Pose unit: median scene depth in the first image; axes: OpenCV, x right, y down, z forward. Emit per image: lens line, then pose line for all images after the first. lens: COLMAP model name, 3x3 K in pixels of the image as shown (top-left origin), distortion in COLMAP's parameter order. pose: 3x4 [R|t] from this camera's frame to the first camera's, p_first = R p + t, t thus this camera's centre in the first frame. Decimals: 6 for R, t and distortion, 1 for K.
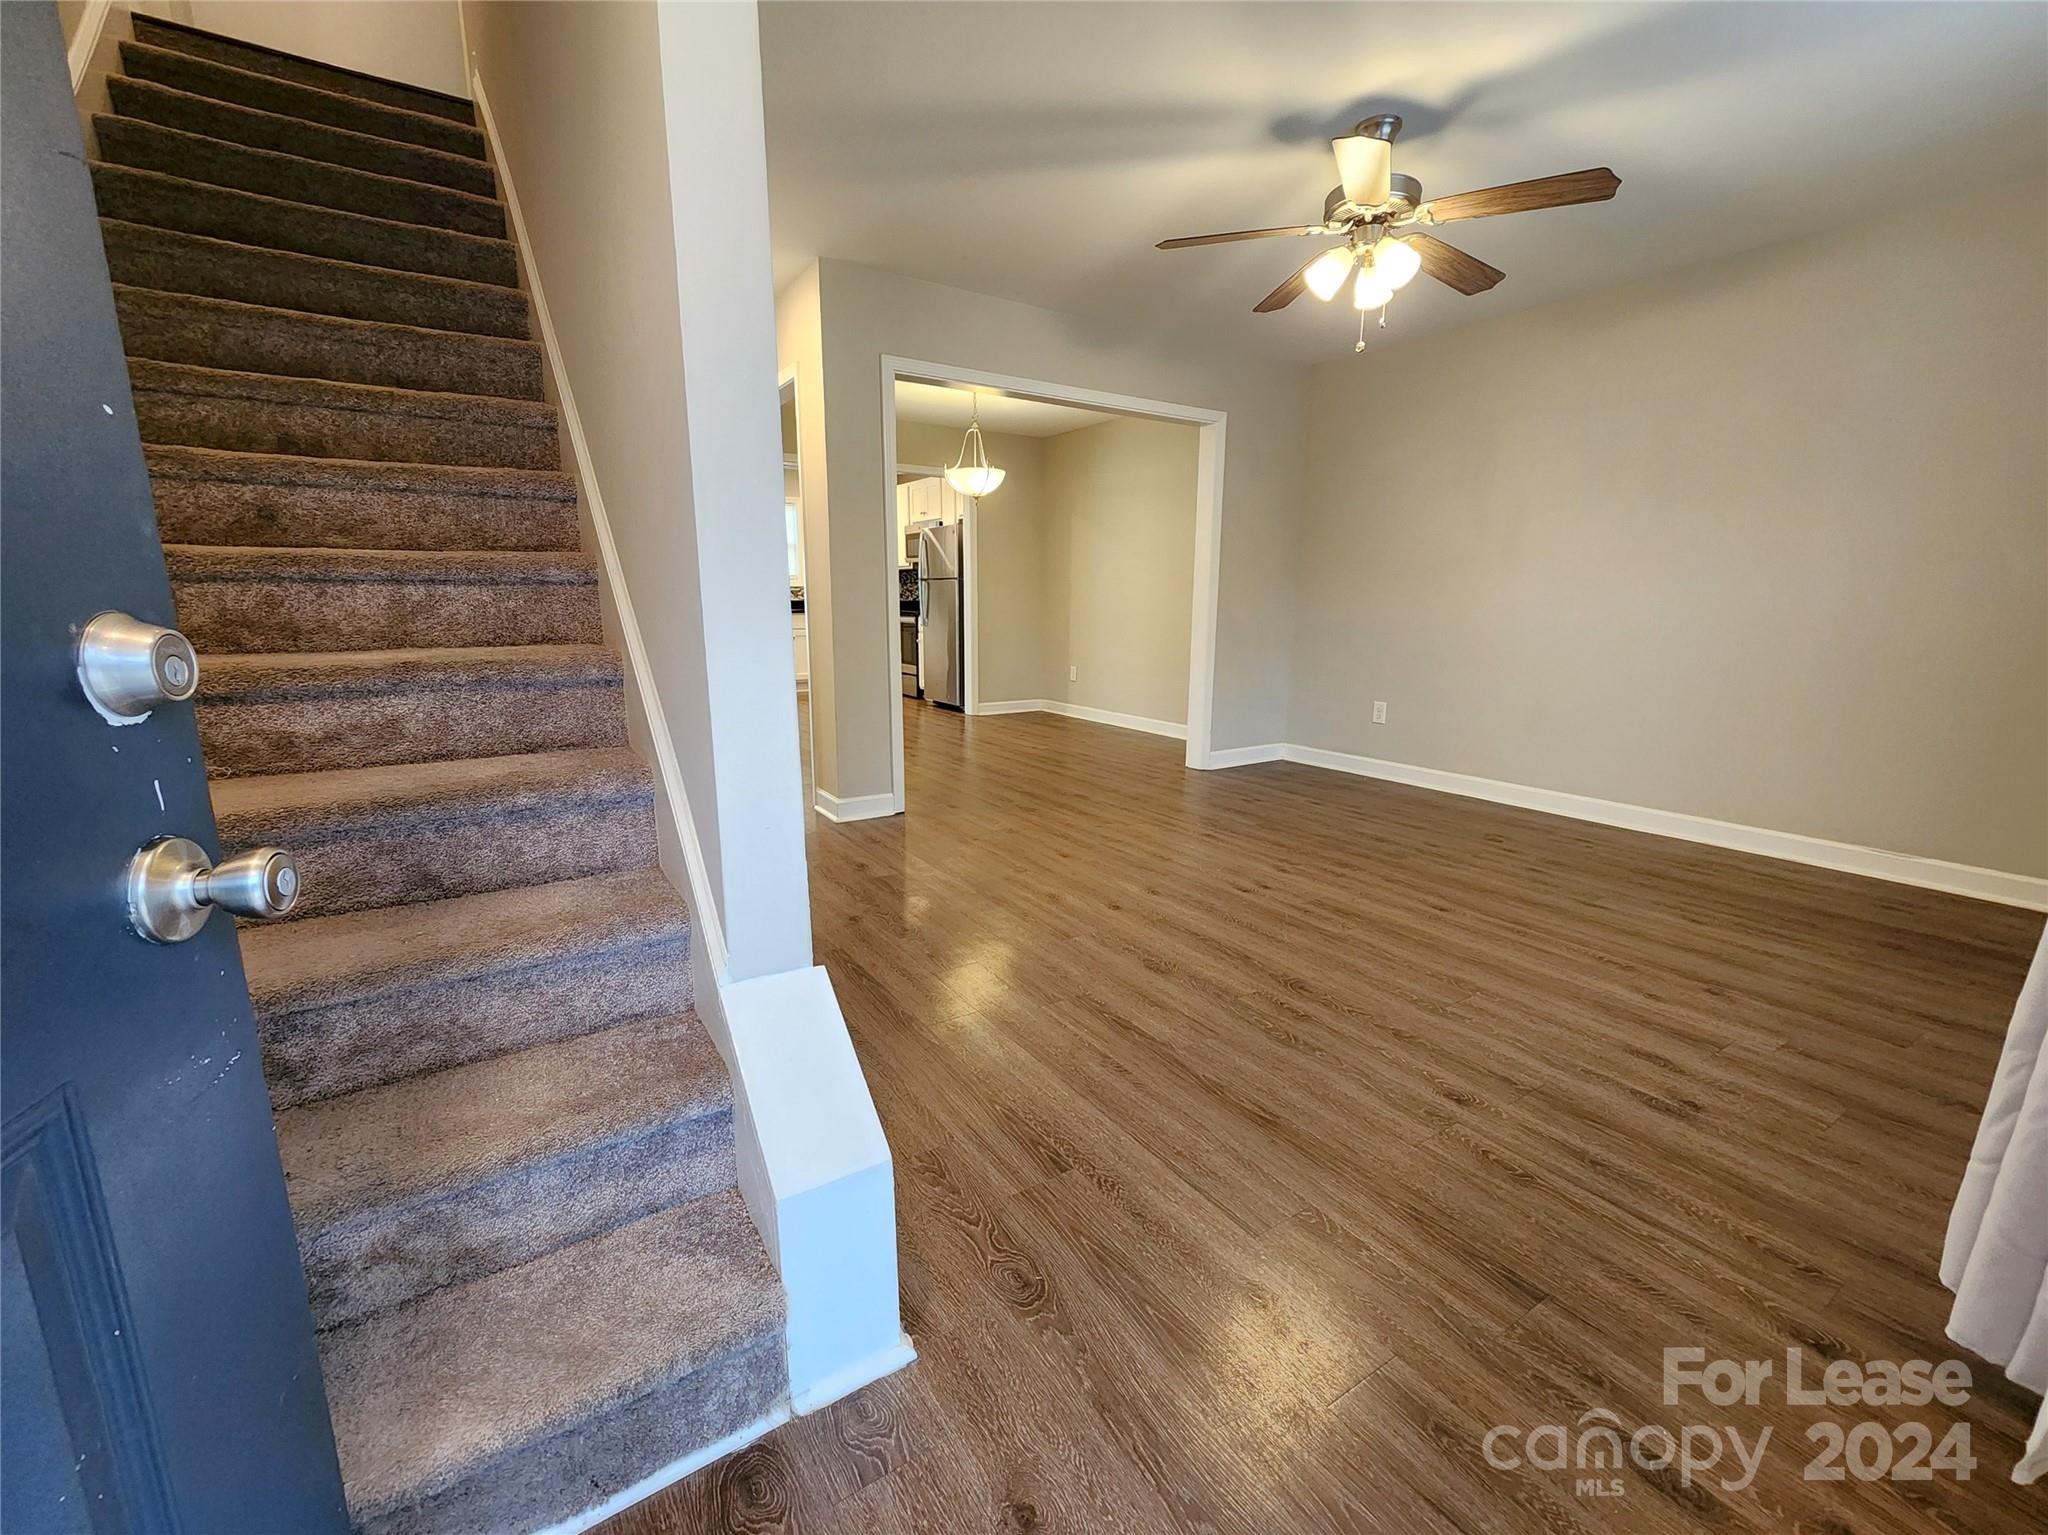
lens RADIAL K [[838.0, 0, 1024.8], [0, 838.0, 779.3], [0, 0, 1]] dist [-0.001071, 0.001674]
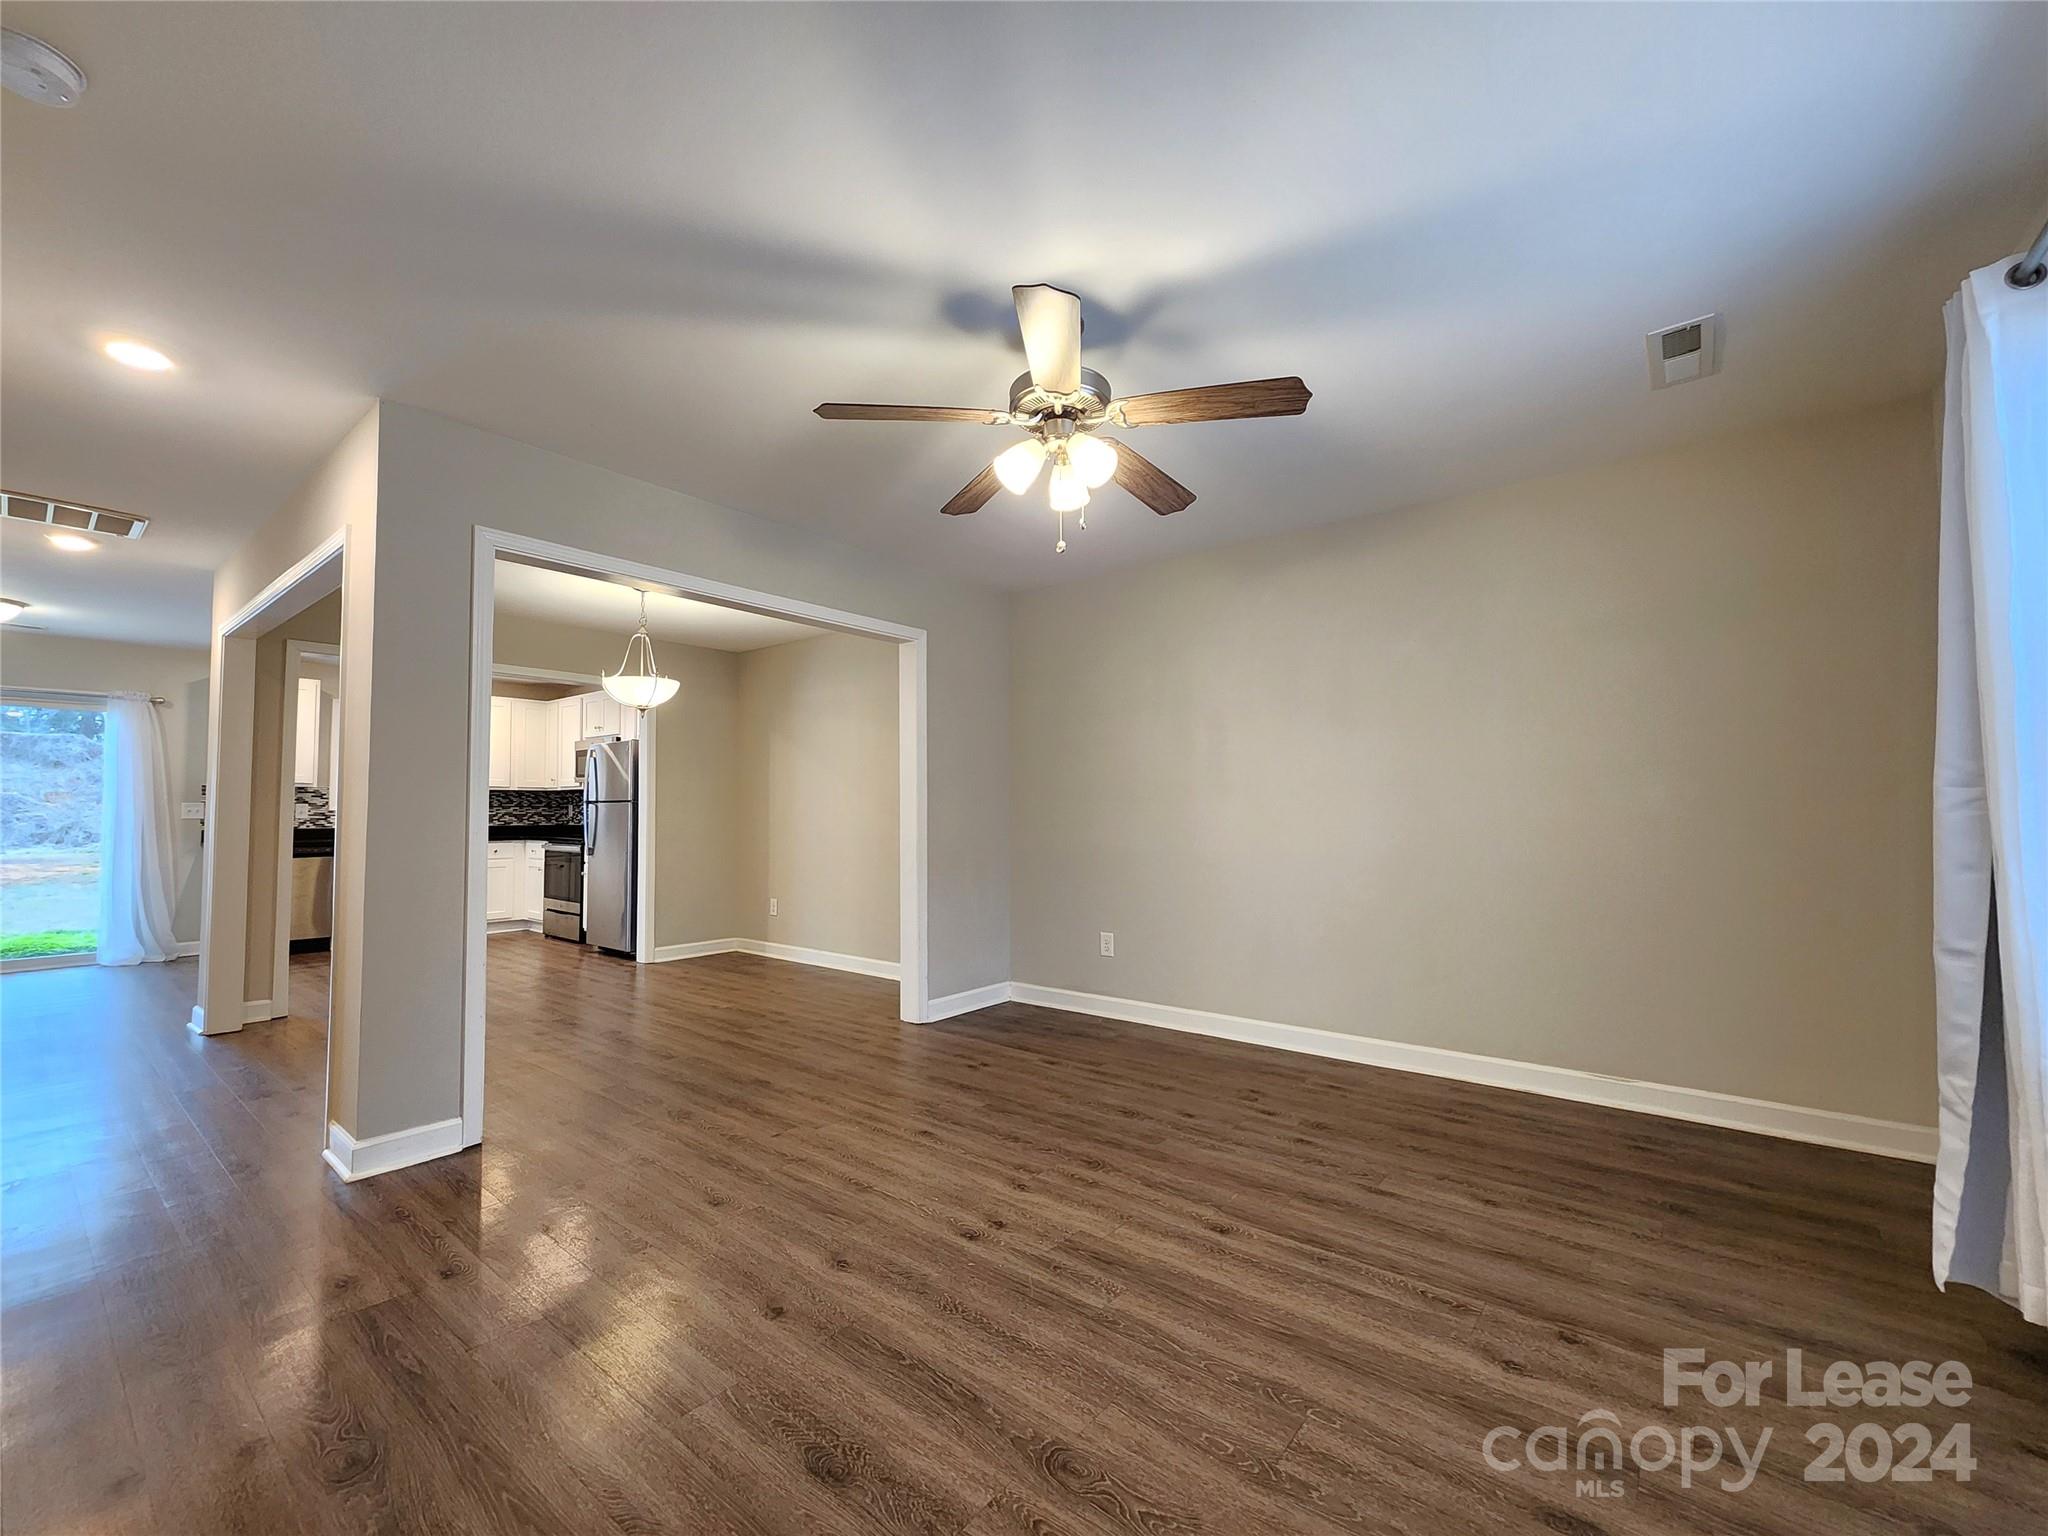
lens RADIAL K [[838.0, 0, 1015.5], [0, 838.0, 784.3], [0, 0, 1]] dist [-0.001071, 0.001674]
pose [[0.951734, 0.002321, 0.306915, 0.073992], [0.073383, 0.969249, -0.234887, -0.065317], [-0.298022, 0.246073, 0.922297, 0.224090]]
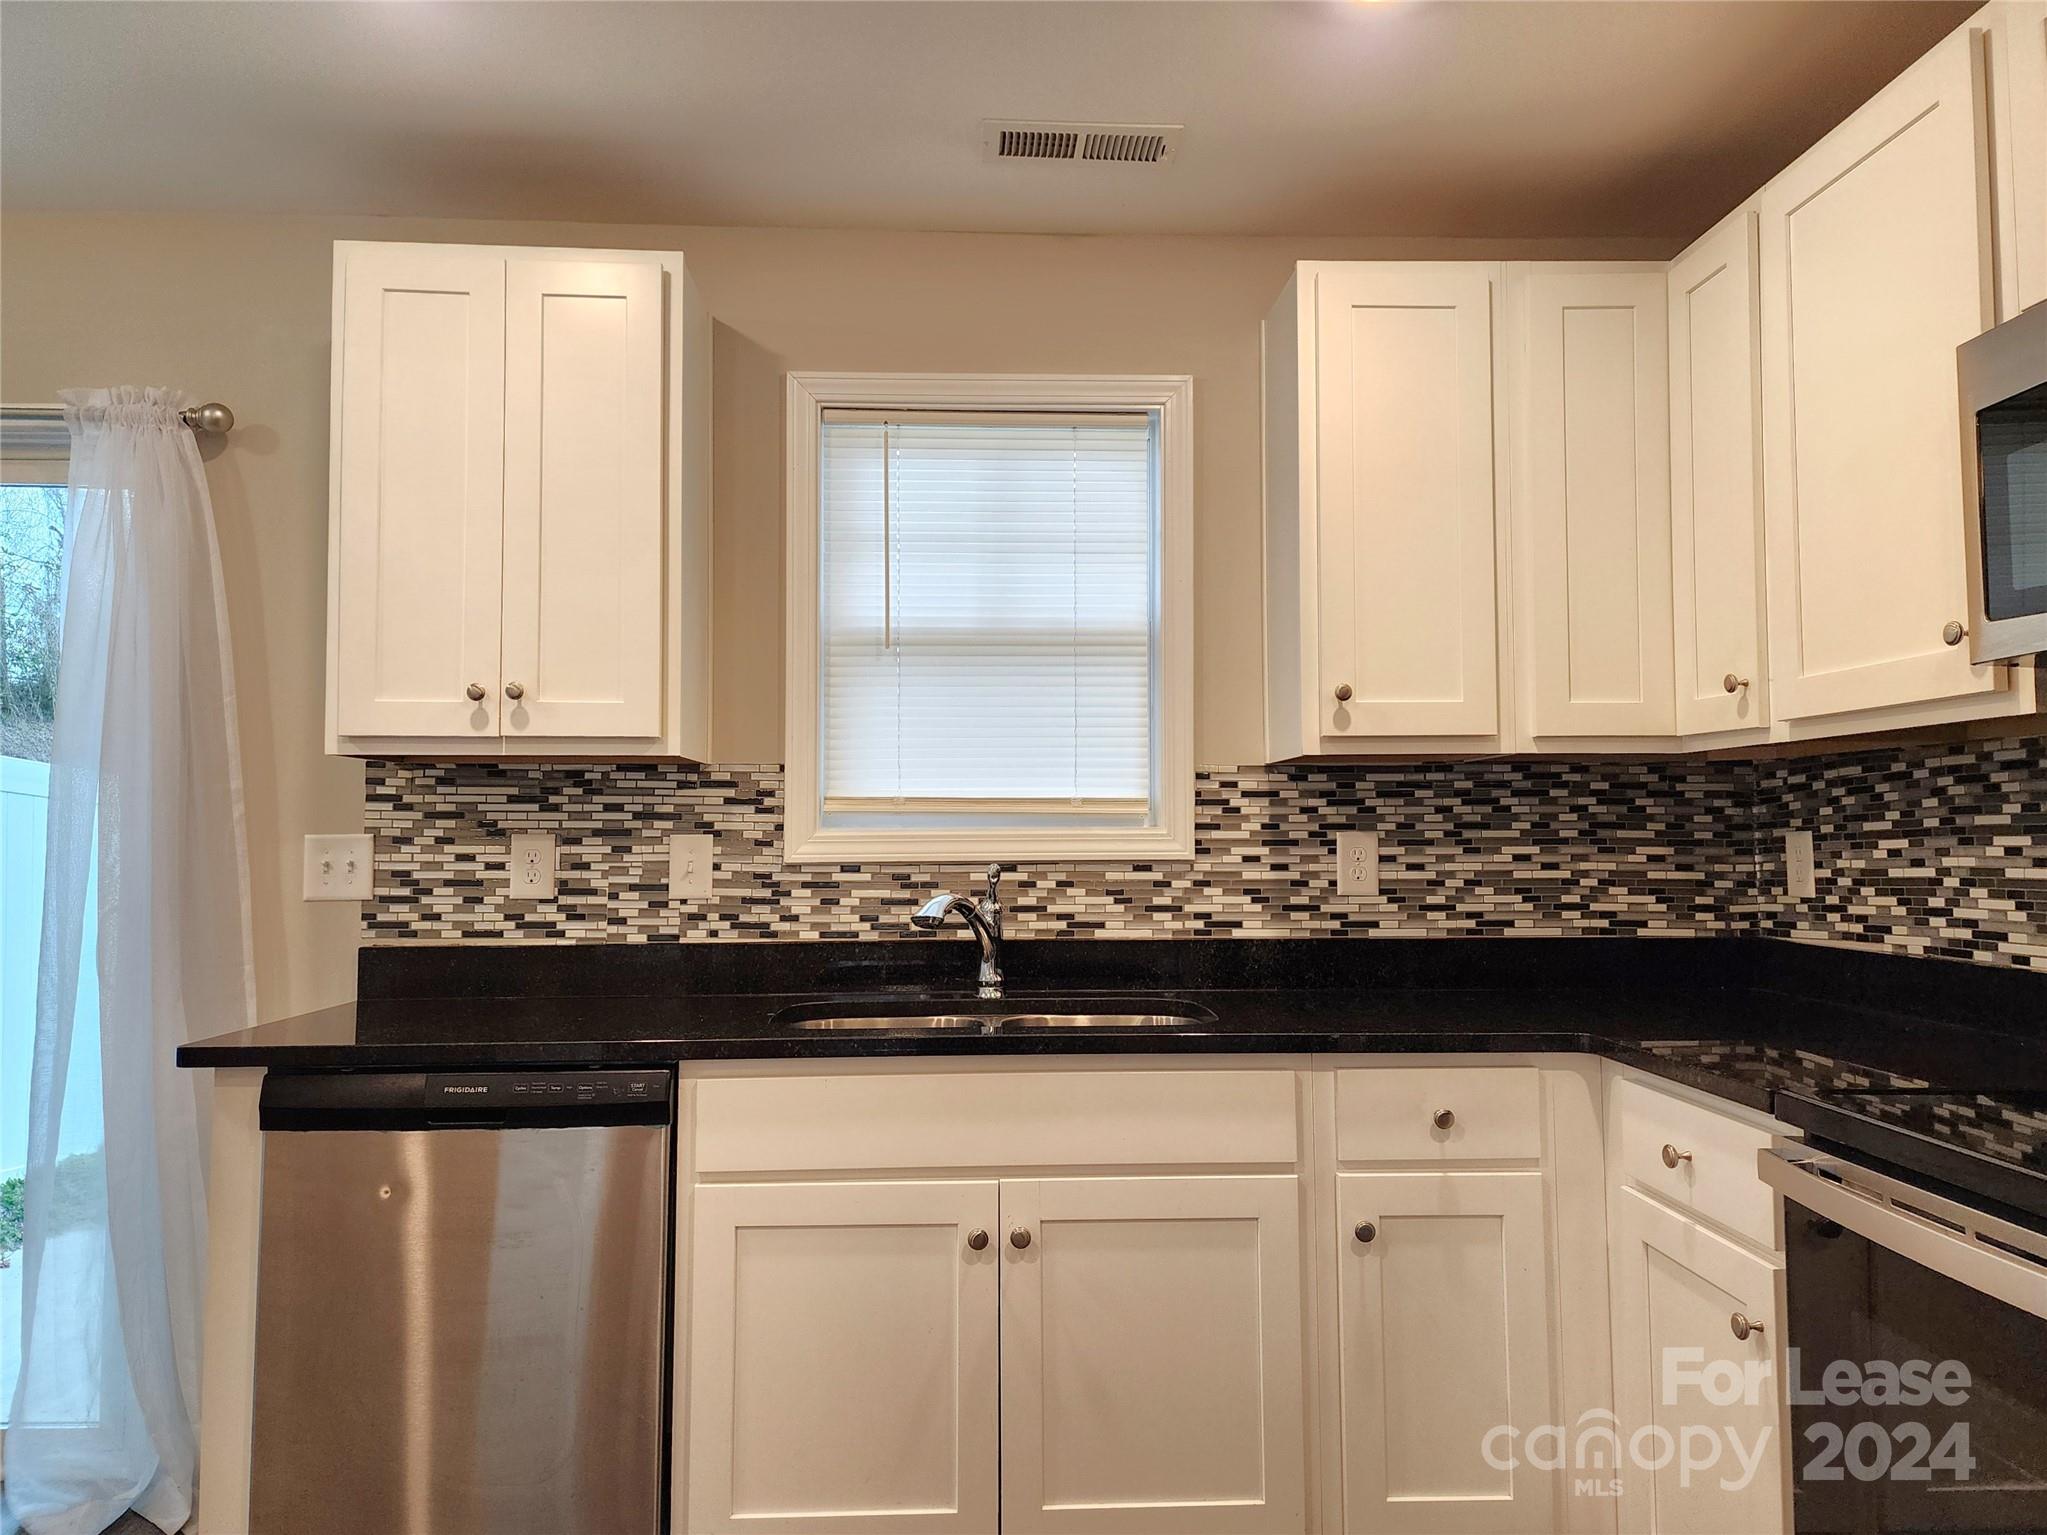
lens RADIAL K [[1350.4, 0, 1026.0], [0, 1350.4, 761.3], [0, 0, 1]] dist [0.068968, -0.039963]
pose [[0.858539, -0.030493, -0.511841, -0.433830], [-0.101468, 0.968386, -0.227889, -0.546171], [0.502608, 0.247587, 0.828303, 2.234693]]
